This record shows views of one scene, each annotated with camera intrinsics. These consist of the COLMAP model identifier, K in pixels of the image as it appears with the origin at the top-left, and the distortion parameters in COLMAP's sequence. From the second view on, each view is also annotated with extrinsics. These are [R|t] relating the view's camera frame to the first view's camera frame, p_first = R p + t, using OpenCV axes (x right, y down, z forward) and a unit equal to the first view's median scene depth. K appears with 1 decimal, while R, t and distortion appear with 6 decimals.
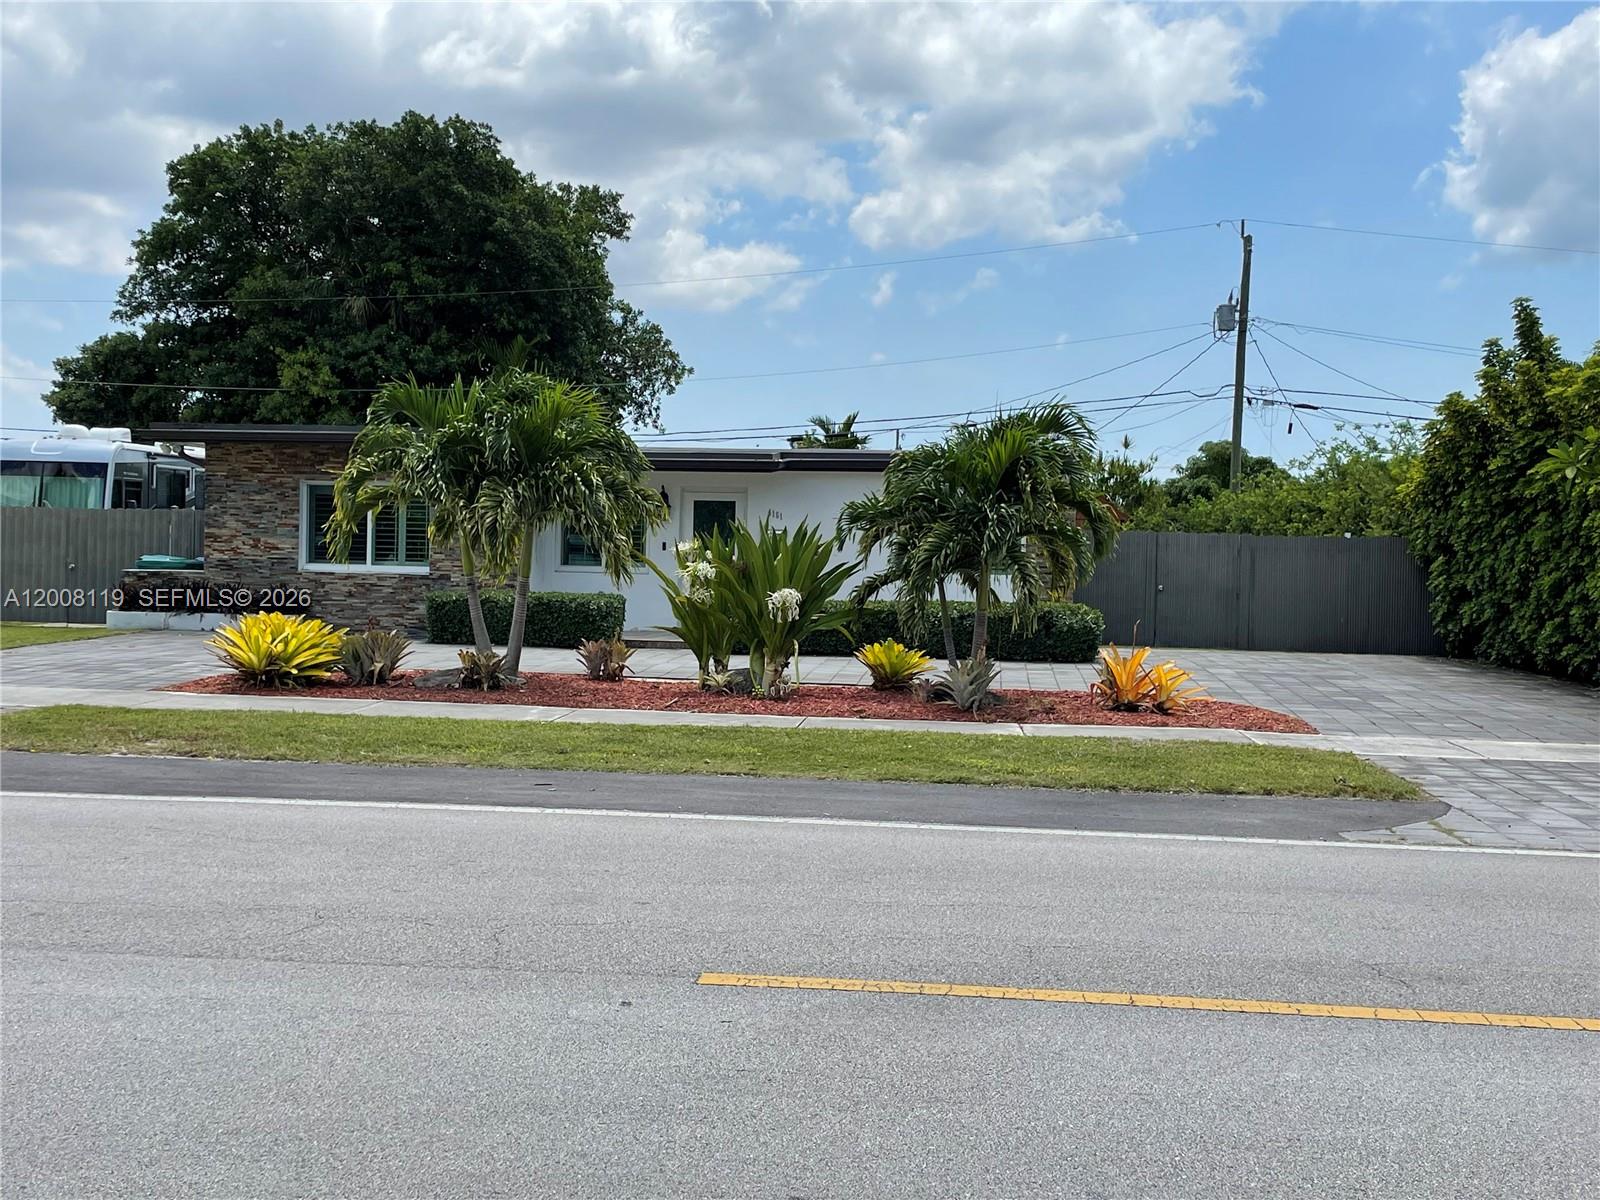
lens RADIAL K [[1869.7, 0, 800.0], [0, 1869.7, 600.0], [0, 0, 1]] dist [0.051323, 0.027433]
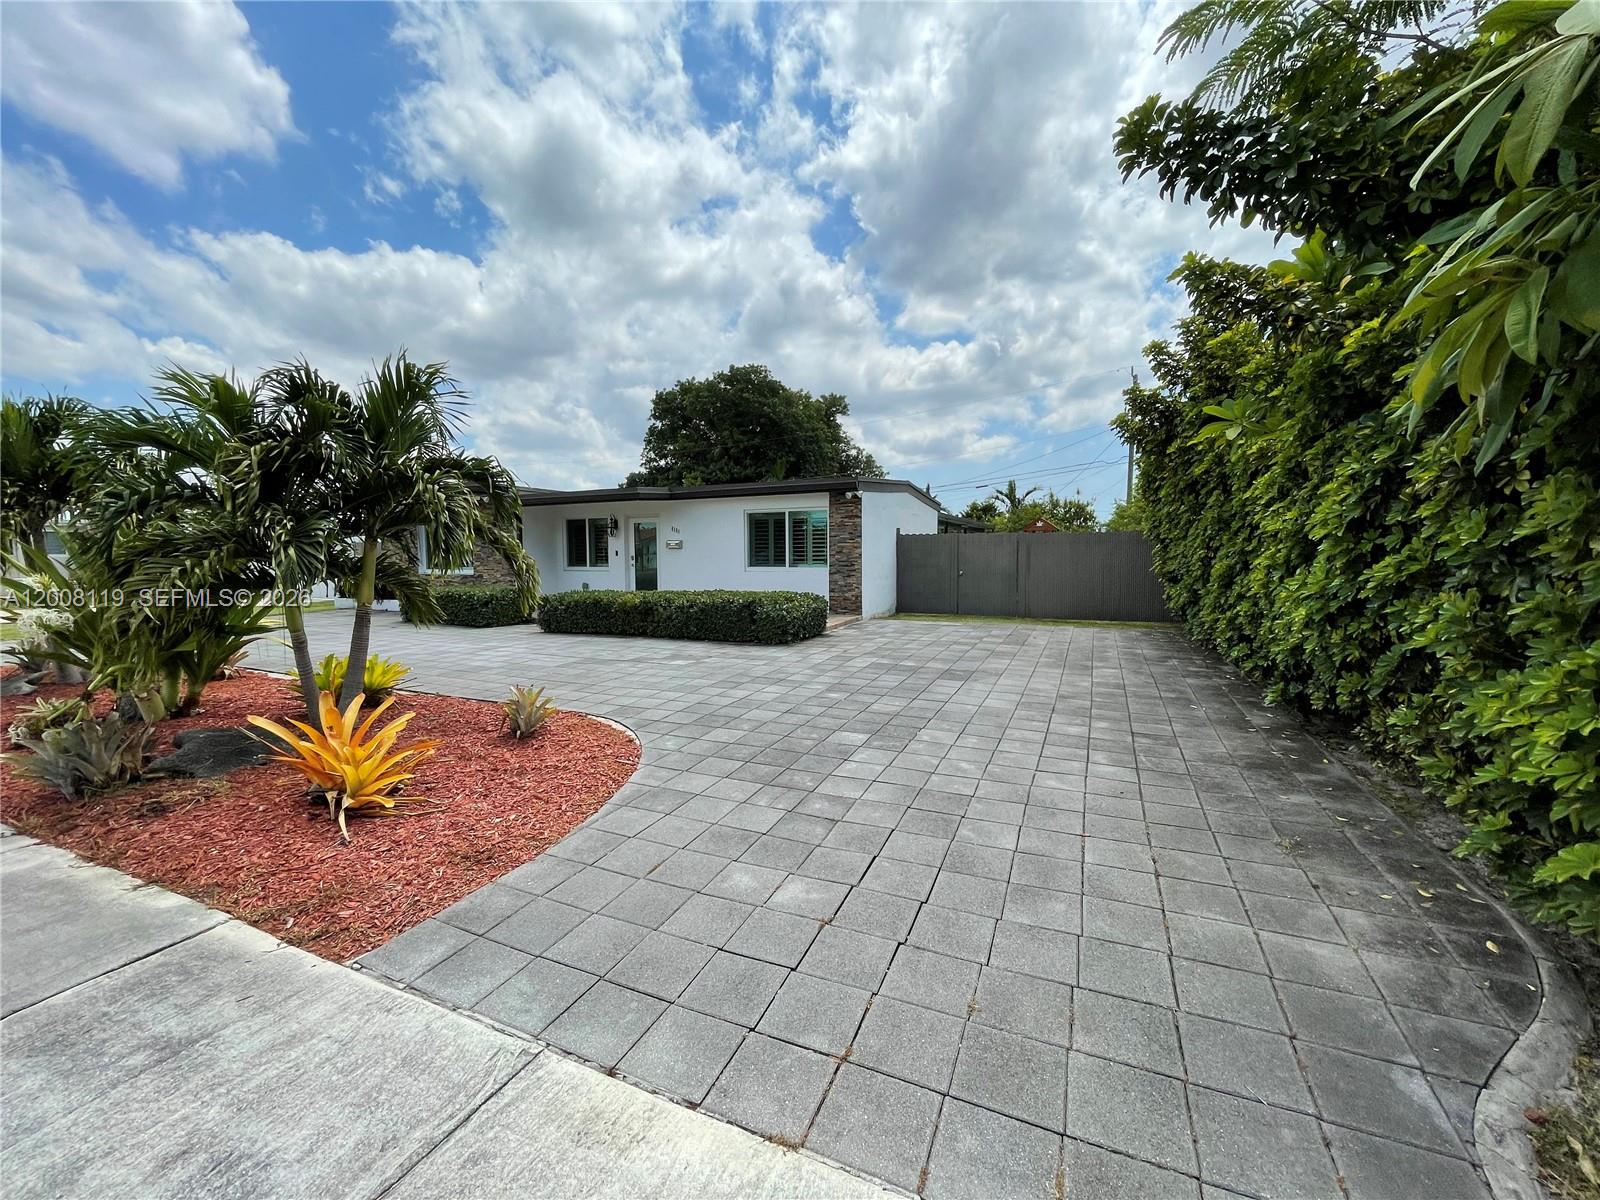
lens RADIAL K [[654.2, 0, 800.0], [0, 654.2, 595.5], [0, 0, 1]] dist [-0.002211, -0.000157]
pose [[0.946697, -0.006647, -0.322056, 0.236439], [0.019118, 0.999184, 0.035579, -0.009291], [0.321557, -0.039839, 0.946052, 0.495739]]
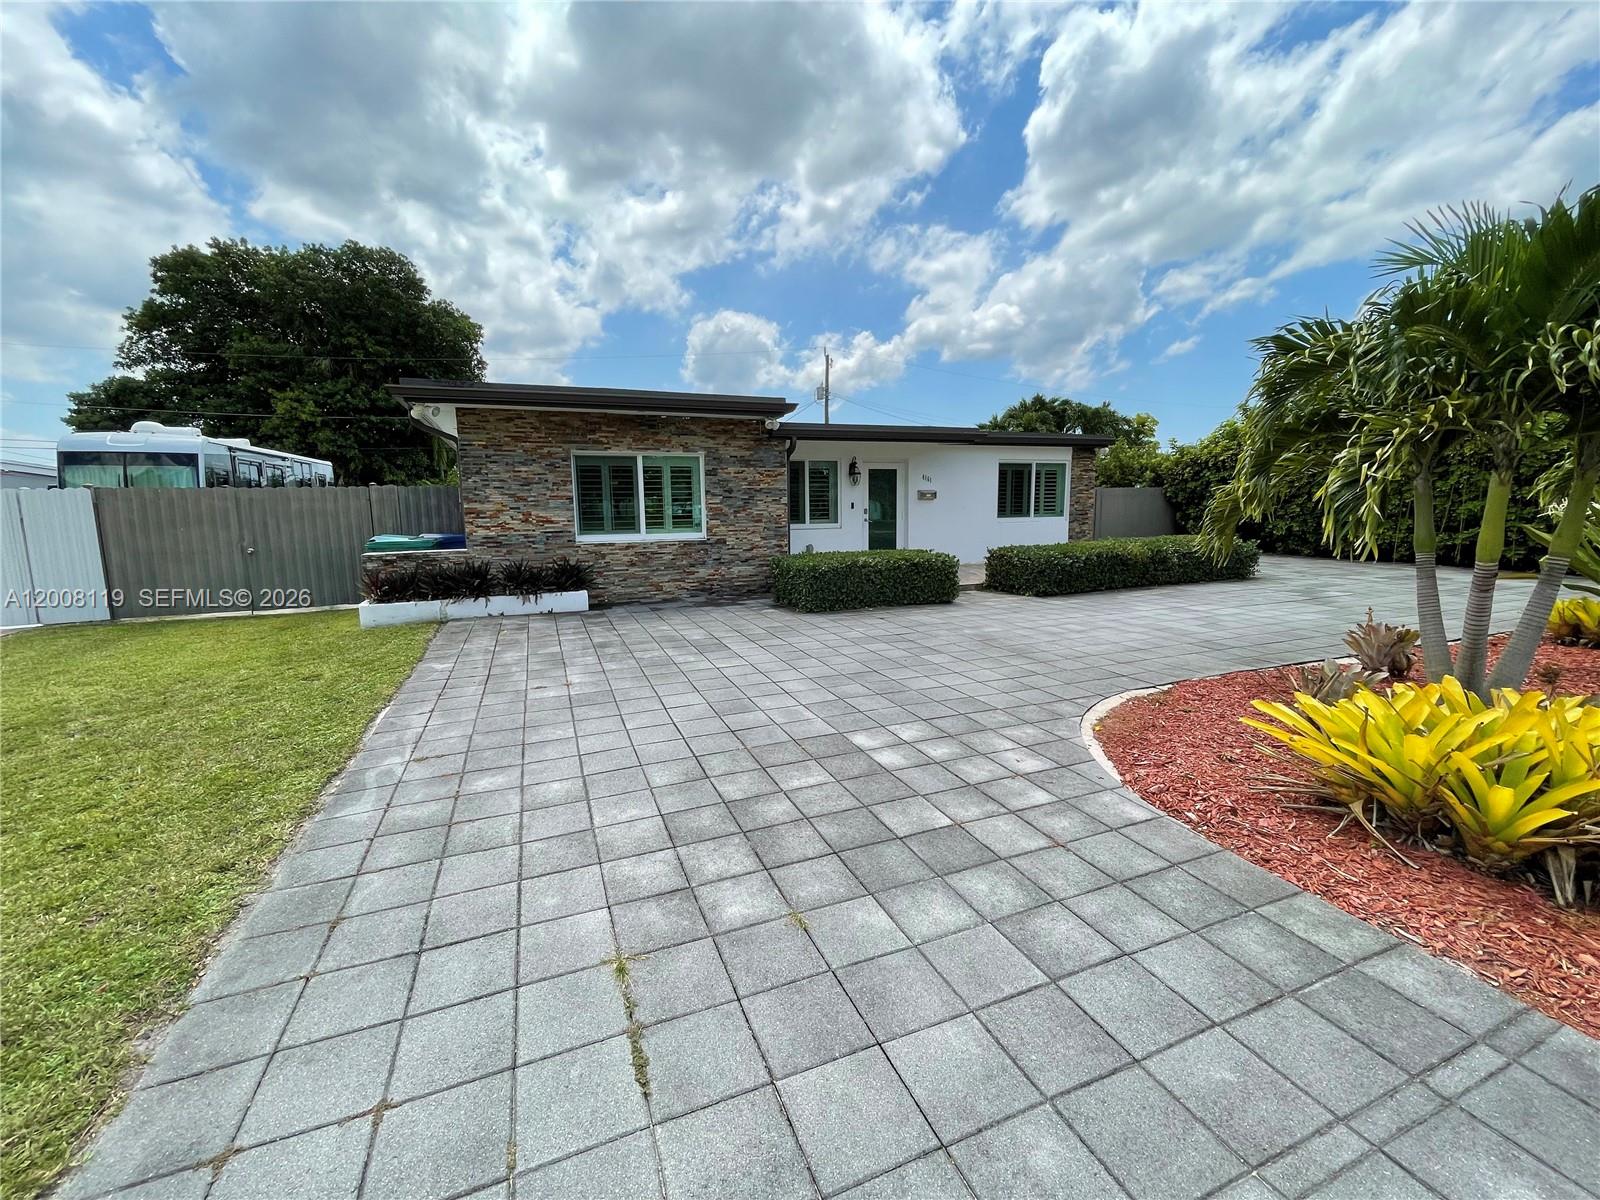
lens RADIAL K [[652.0, 0, 802.3], [0, 652.0, 598.1], [0, 0, 1]] dist [-0.000579, 0.000211]
pose [[0.882317, -0.100137, 0.459881, -0.295000], [0.045135, 0.990603, 0.129105, -0.023864], [-0.468487, -0.093155, 0.878545, 0.584091]]
